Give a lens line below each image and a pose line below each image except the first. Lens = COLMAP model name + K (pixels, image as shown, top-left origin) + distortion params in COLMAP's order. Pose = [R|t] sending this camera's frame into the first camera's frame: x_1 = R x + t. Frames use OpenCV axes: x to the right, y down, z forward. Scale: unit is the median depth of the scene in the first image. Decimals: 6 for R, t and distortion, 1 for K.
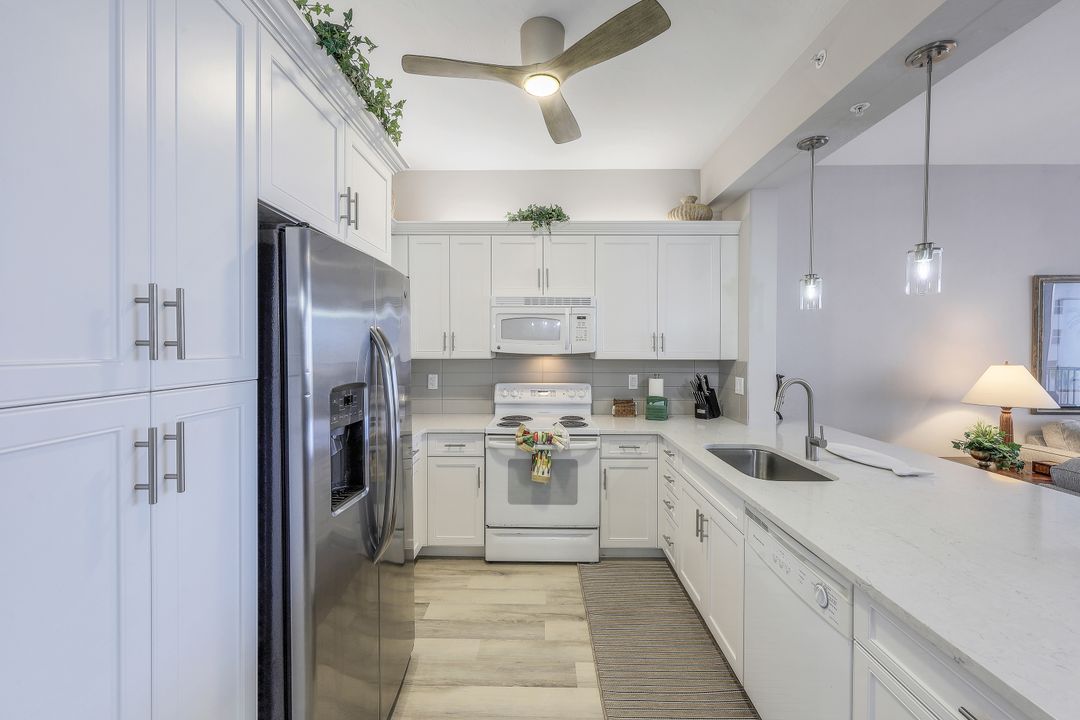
lens RADIAL K [[436.8, 0, 540.0], [0, 436.8, 351.4], [0, 0, 1]] dist [0.000675, -0.000094]
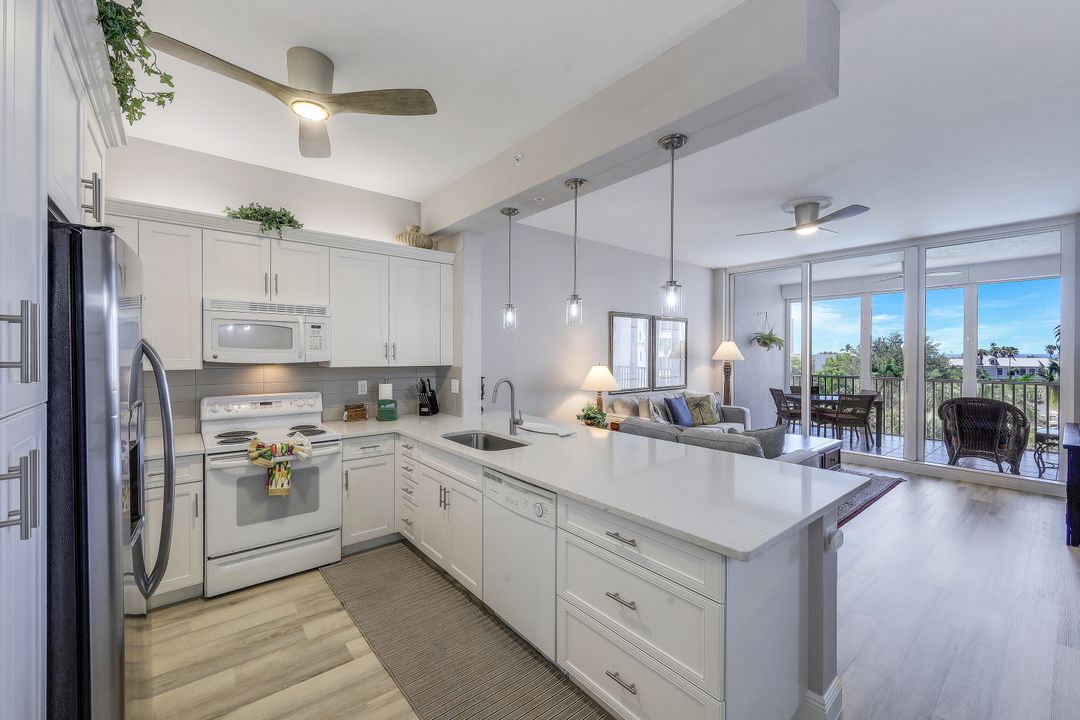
lens RADIAL K [[436.8, 0, 532.6], [0, 436.8, 353.0], [0, 0, 1]] dist [0.000675, -0.000094]
pose [[0.771199, -0.000530, 0.636594, -0.178140], [0.005541, 0.999967, -0.005879, -0.008562], [-0.636570, 0.008062, 0.771177, -0.108815]]
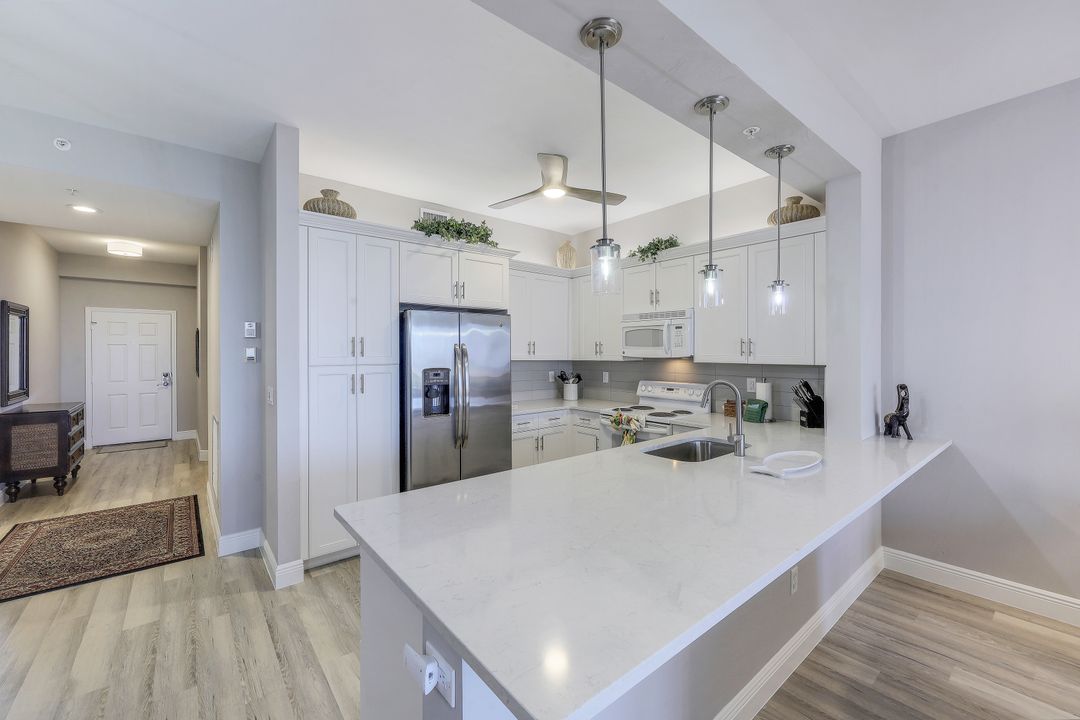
lens RADIAL K [[436.8, 0, 541.0], [0, 436.8, 352.7], [0, 0, 1]] dist [0.000675, -0.000094]
pose [[0.643082, -0.001735, -0.765796, 0.842124], [-0.003470, 0.999981, -0.005179, -0.000914], [0.765790, 0.005988, 0.643063, -0.062061]]
